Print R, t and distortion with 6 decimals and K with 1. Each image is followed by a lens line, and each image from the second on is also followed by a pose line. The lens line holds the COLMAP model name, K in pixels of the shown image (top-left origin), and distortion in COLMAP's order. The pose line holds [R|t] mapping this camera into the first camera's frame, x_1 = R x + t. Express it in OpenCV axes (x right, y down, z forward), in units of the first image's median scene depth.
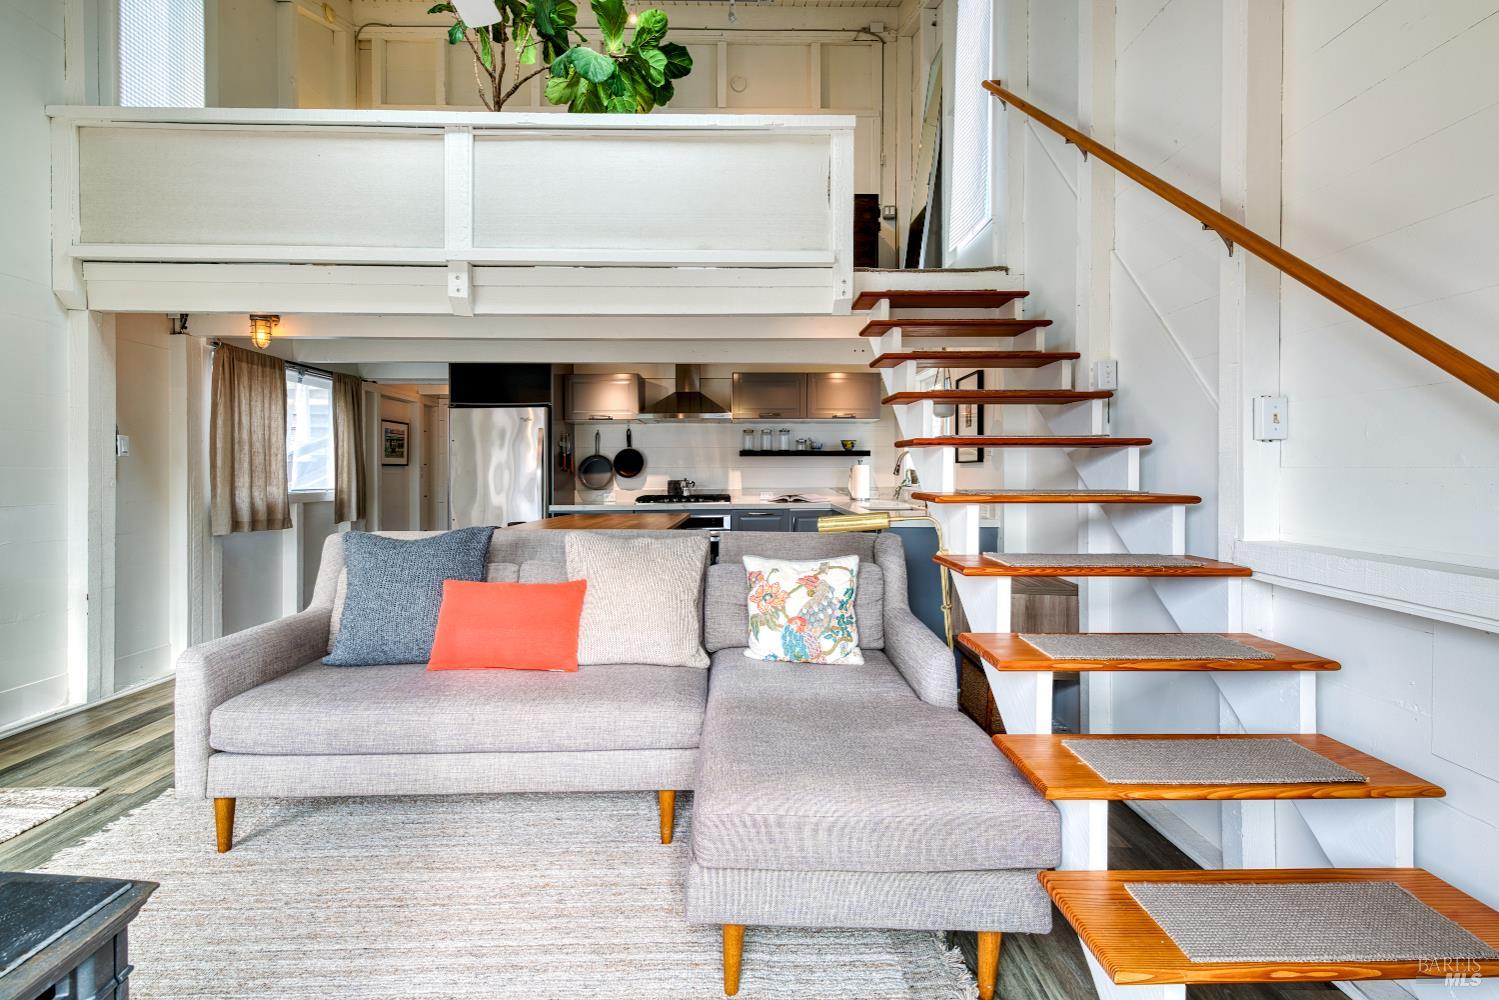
lens RADIAL K [[687.5, 0, 759.5], [0, 687.5, 491.3], [0, 0, 1]] dist [0.007790, -0.005873]
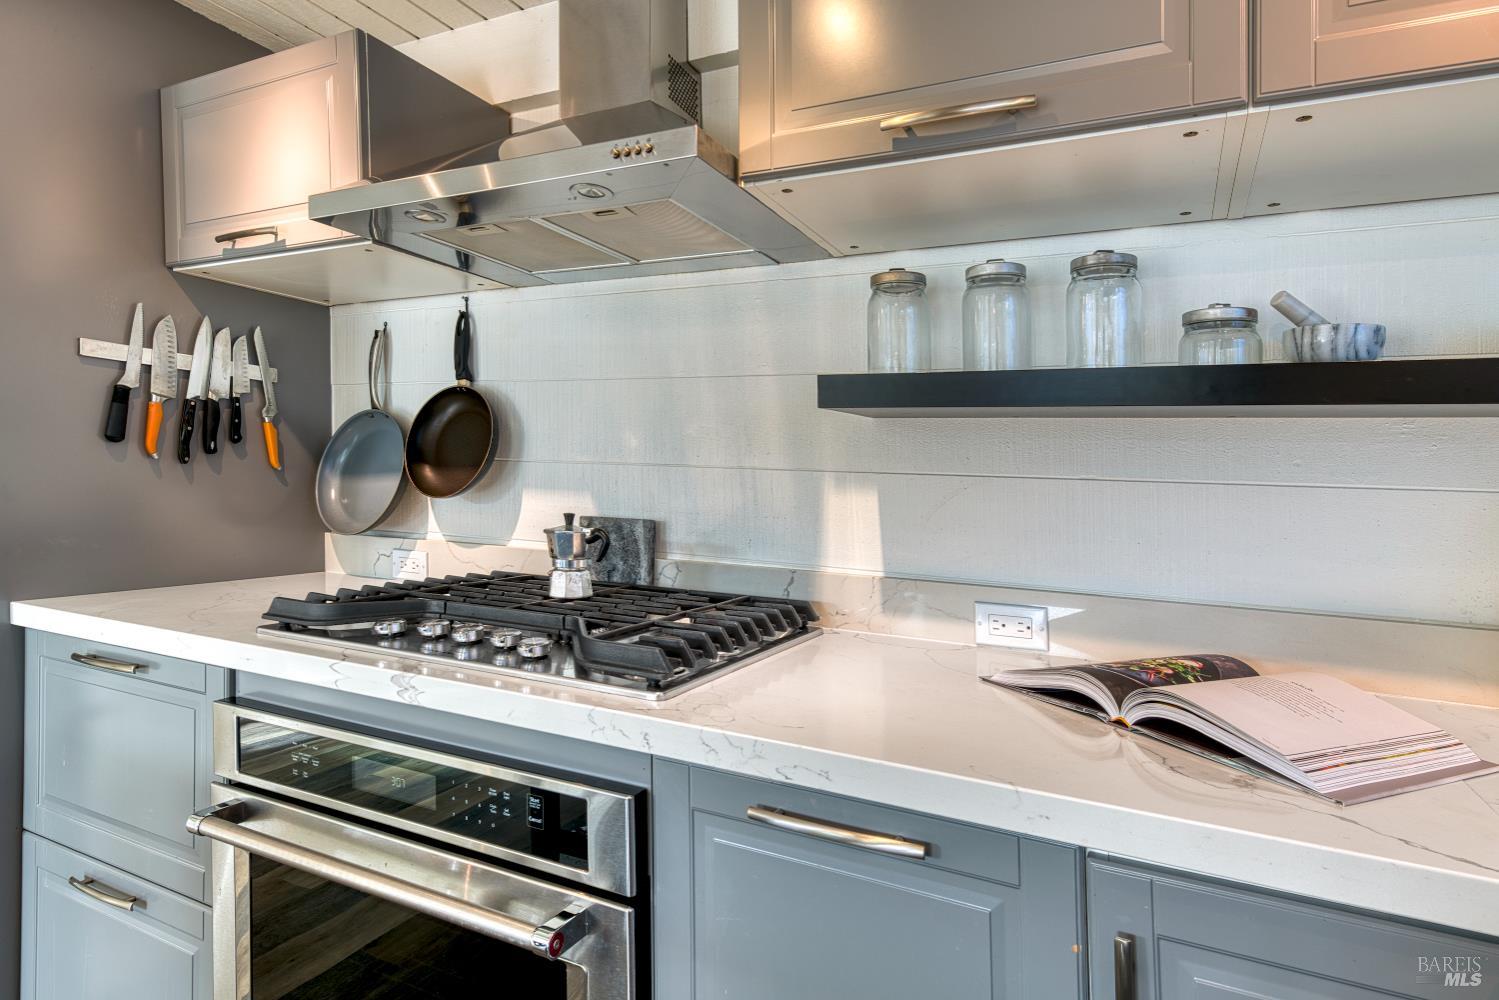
lens RADIAL K [[804.5, 0, 739.5], [0, 804.5, 323.1], [0, 0, 1]] dist [-0.001538, 0.000559]
pose [[0.877135, -0.057608, -0.476776, 0.068335], [-0.050046, 0.976409, -0.210048, -0.034207], [0.477629, 0.208101, 0.853560, 1.029048]]
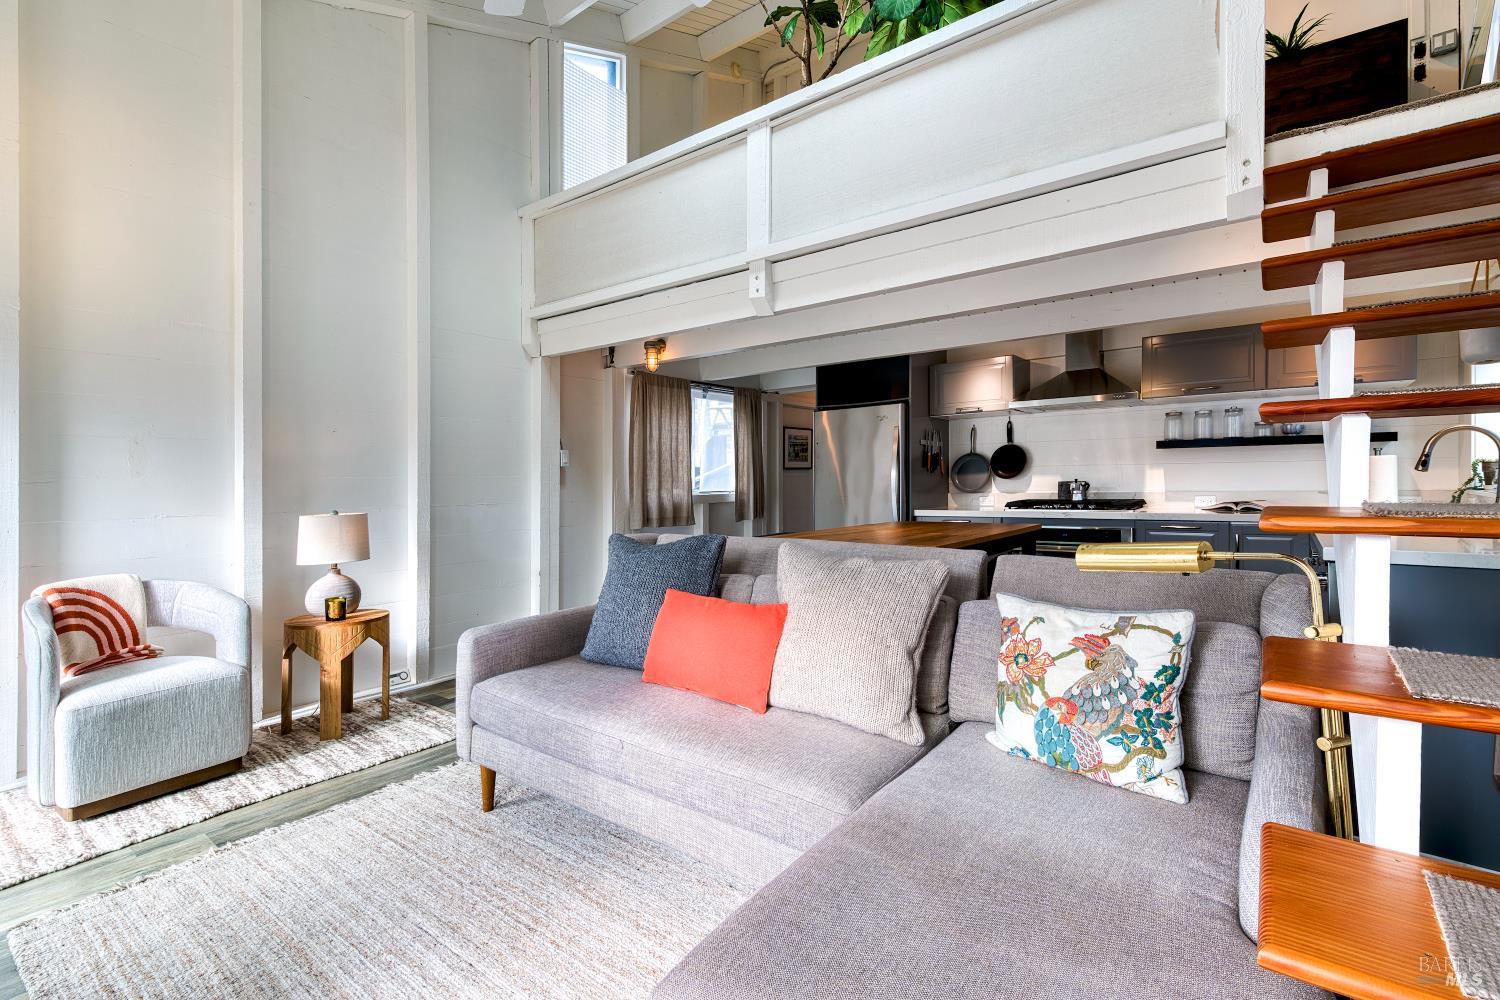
lens RADIAL K [[688.0, 0, 746.8], [0, 688.0, 485.0], [0, 0, 1]] dist [0.007790, -0.005873]
pose [[0.770596, -0.002673, -0.637319, 0.133731], [-0.003199, 0.999962, -0.008063, -0.004974], [0.637316, 0.008252, 0.770558, 0.180986]]
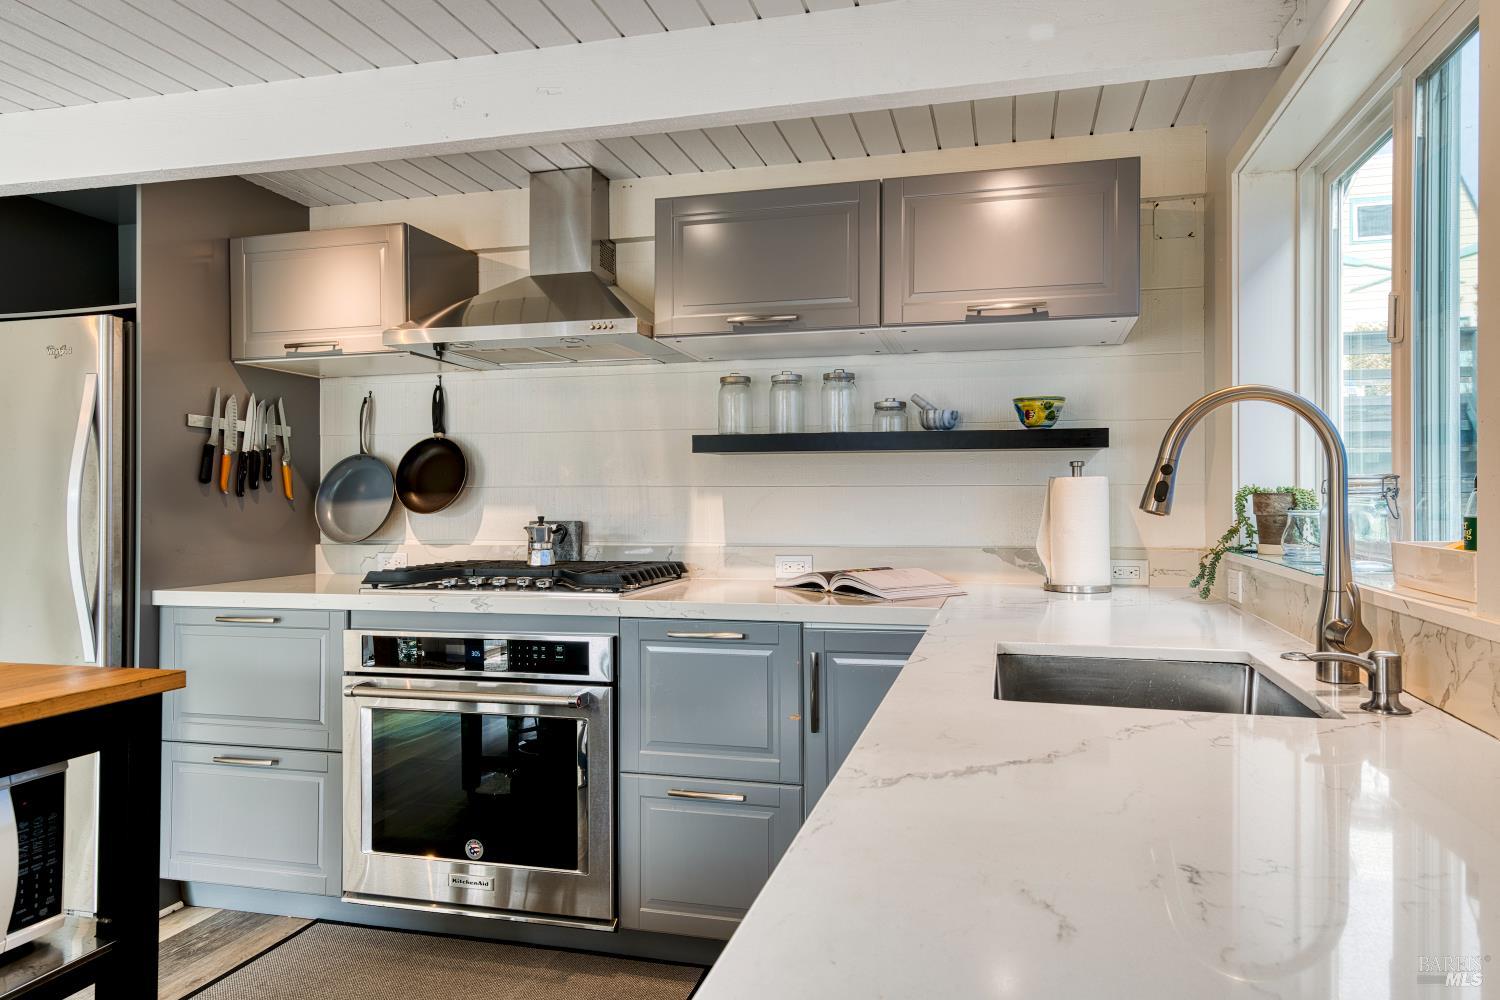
lens RADIAL K [[993.4, 0, 737.0], [0, 993.4, 487.9], [0, 0, 1]] dist [0.037125, -0.000331]
pose [[0.955249, -0.002288, -0.295793, 0.172598], [-0.009467, 0.999221, -0.038301, -0.018856], [0.295651, 0.039387, 0.954484, 0.688955]]
